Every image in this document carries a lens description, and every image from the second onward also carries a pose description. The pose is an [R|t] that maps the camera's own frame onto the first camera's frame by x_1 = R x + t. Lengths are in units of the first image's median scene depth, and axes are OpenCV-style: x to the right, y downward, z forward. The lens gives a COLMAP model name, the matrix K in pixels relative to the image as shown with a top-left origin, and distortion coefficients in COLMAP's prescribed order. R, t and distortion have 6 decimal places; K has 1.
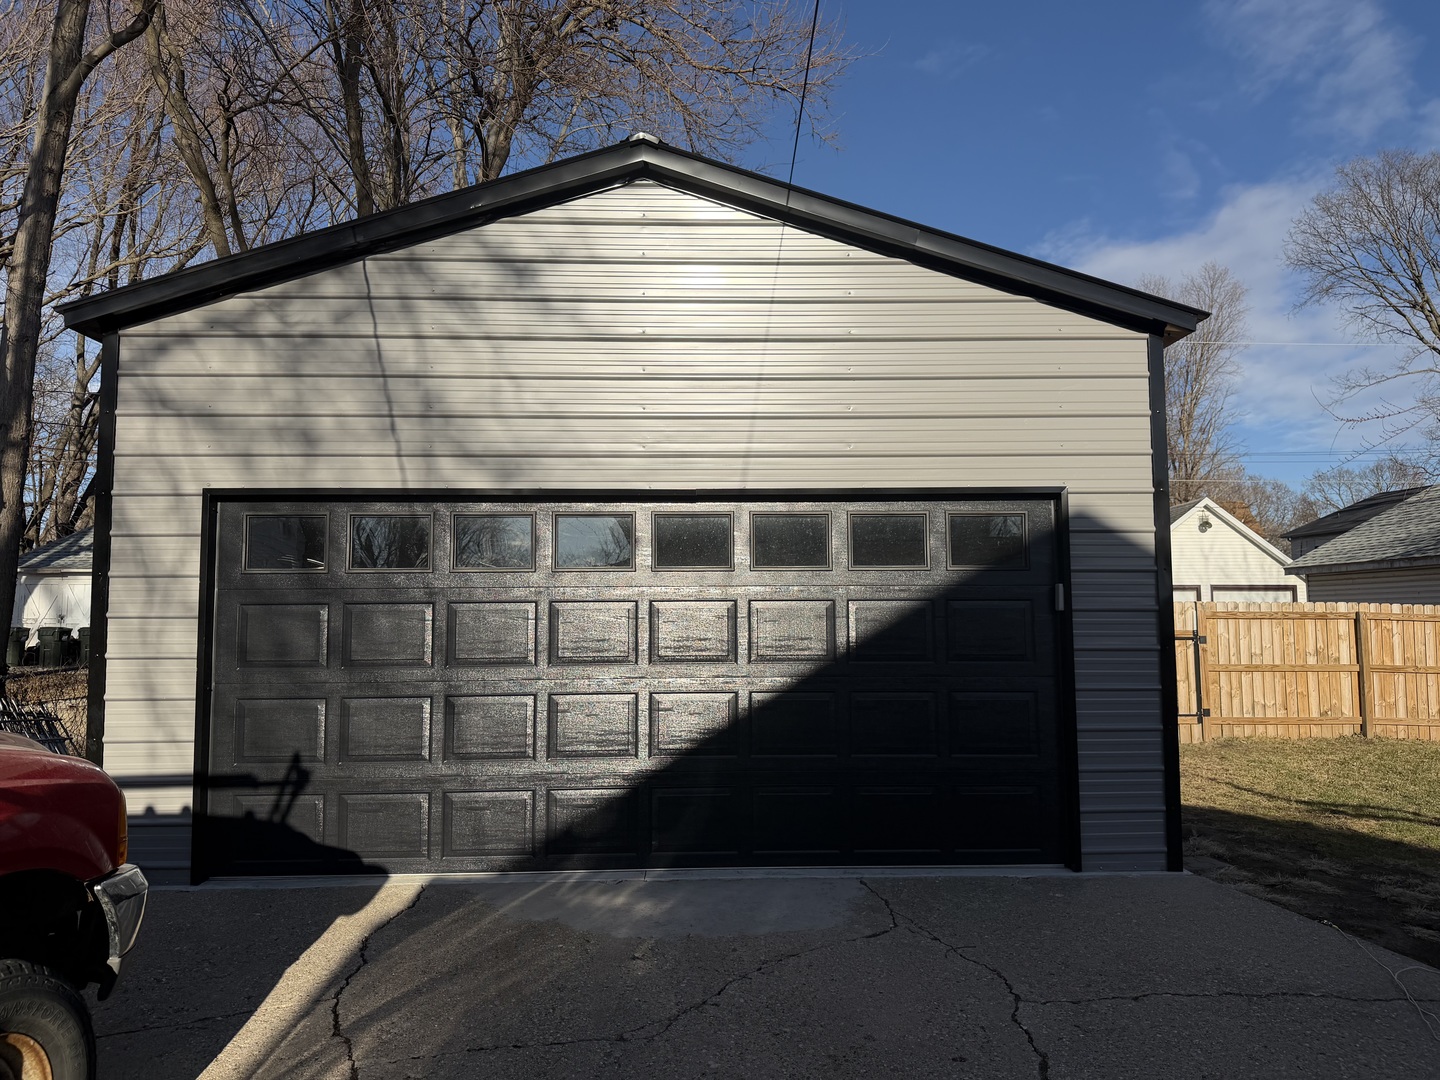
lens RADIAL K [[1004.2, 0, 725.4], [0, 1004.2, 531.7], [0, 0, 1]] dist [0.045543, -0.065357]
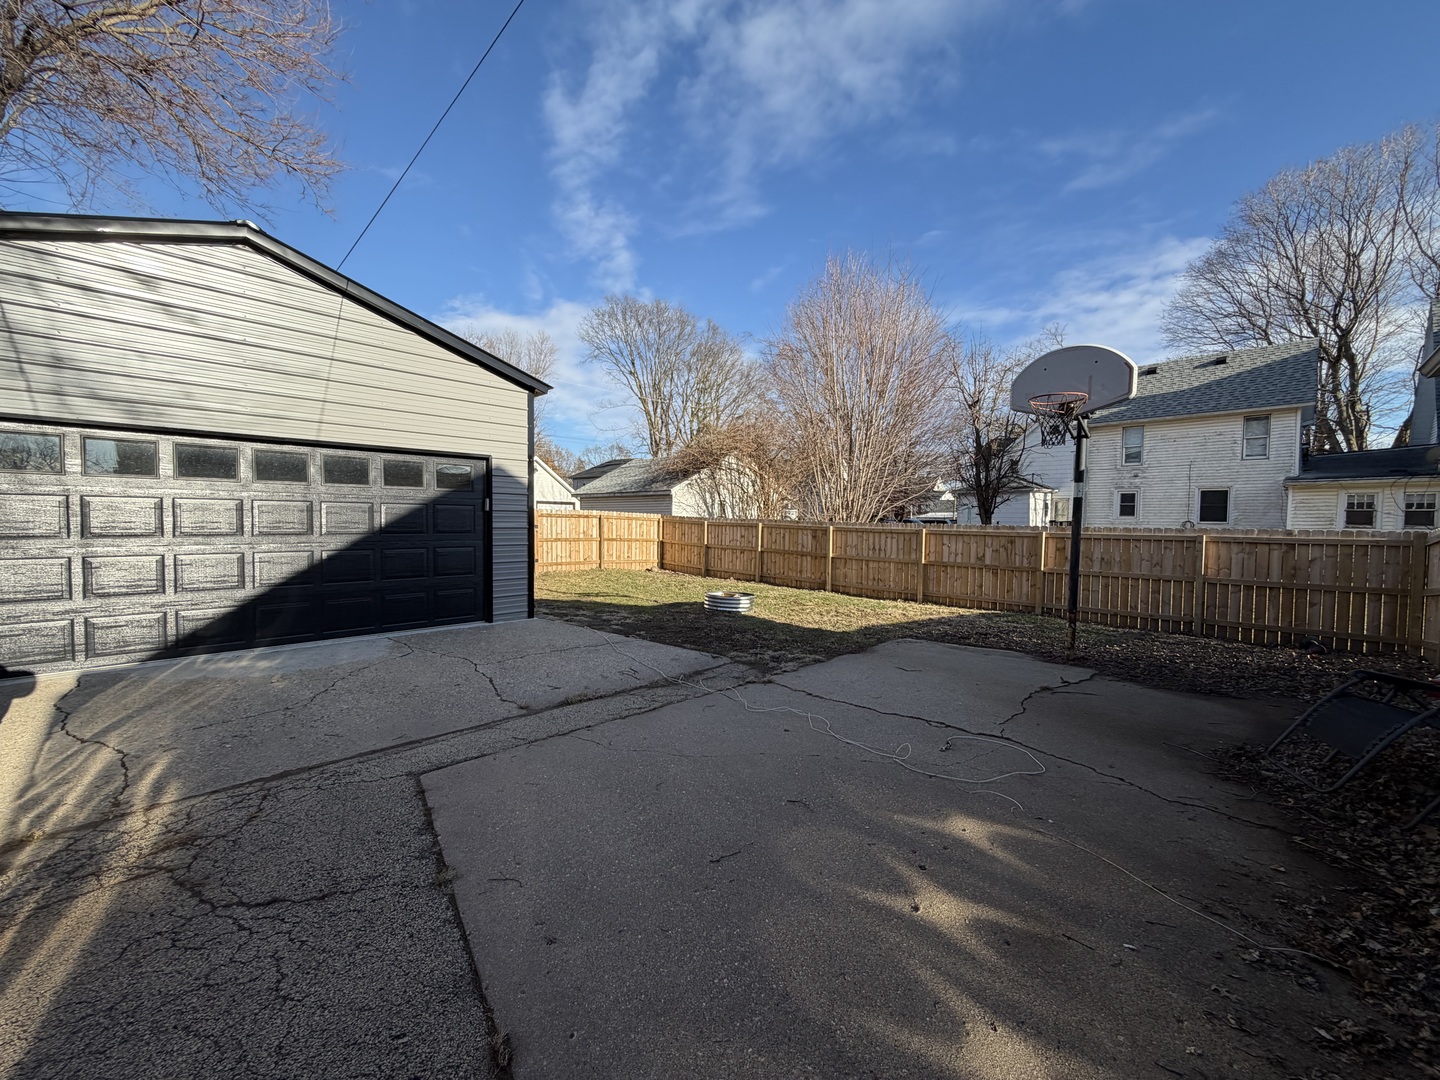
lens RADIAL K [[570.9, 0, 714.8], [0, 570.9, 537.2], [0, 0, 1]] dist [-0.002619, 0.000401]
pose [[0.727879, -0.007603, 0.685663, -0.165810], [-0.075108, 0.993038, 0.090744, -0.016128], [-0.681579, -0.117549, 0.722241, -0.259099]]
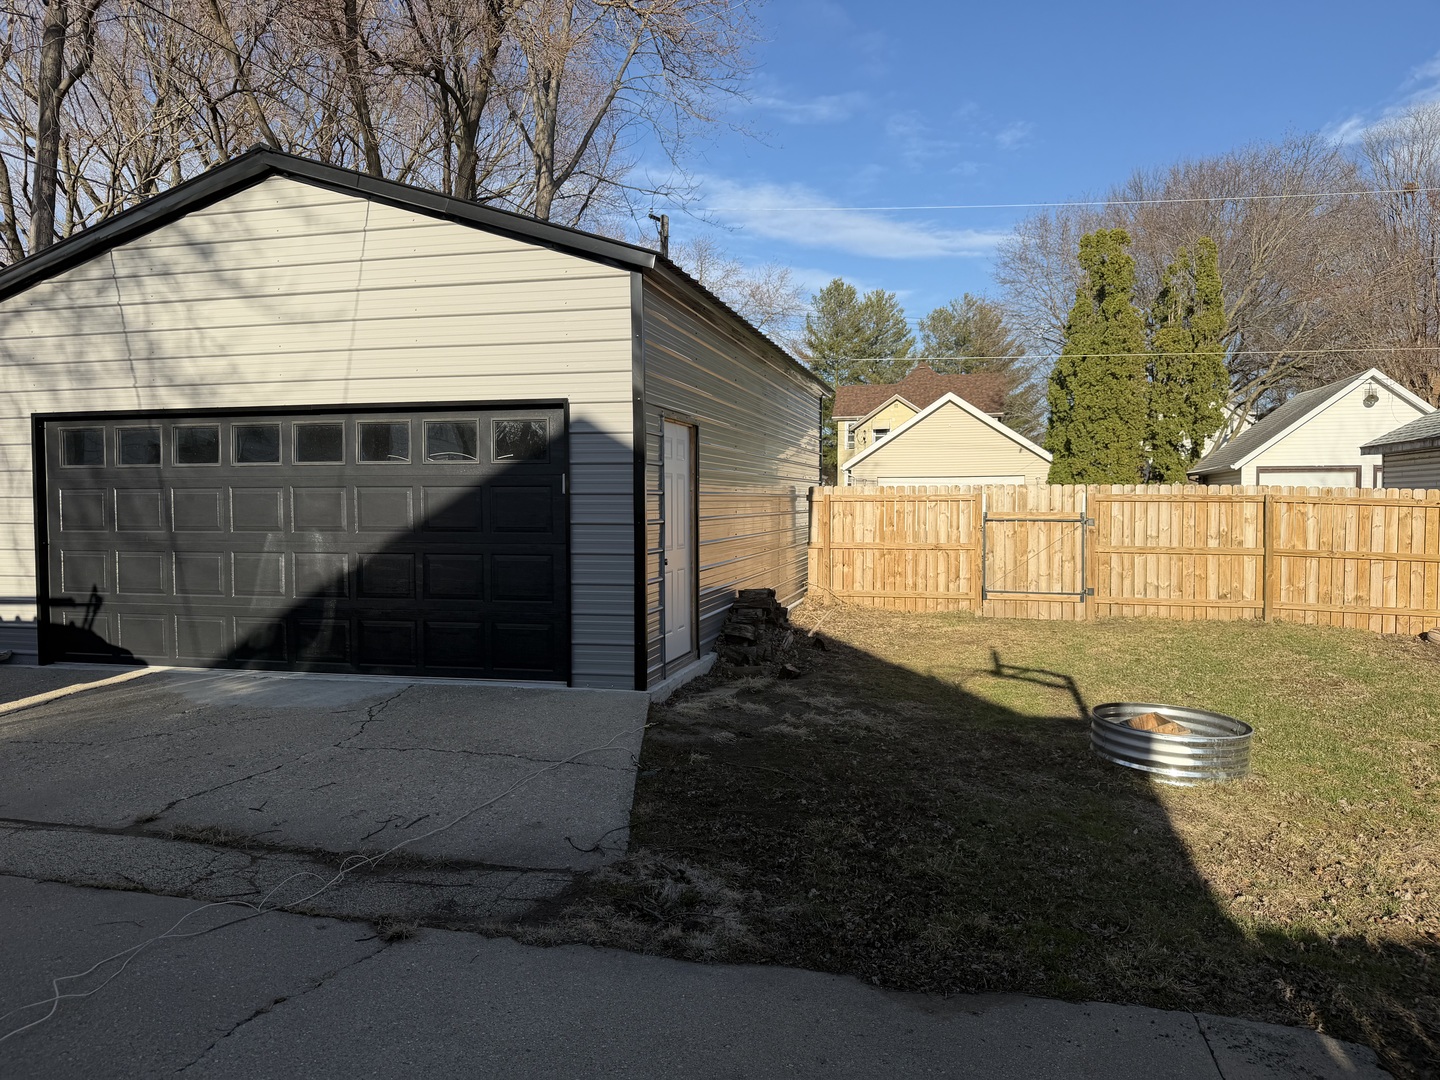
lens RADIAL K [[1004.2, 0, 725.4], [0, 1004.2, 531.7], [0, 0, 1]] dist [0.045543, -0.065357]
pose [[0.961834, 0.012358, -0.273355, 0.872865], [0.019769, 0.993231, 0.114463, -0.018194], [0.272919, -0.115498, 0.955079, -0.184816]]
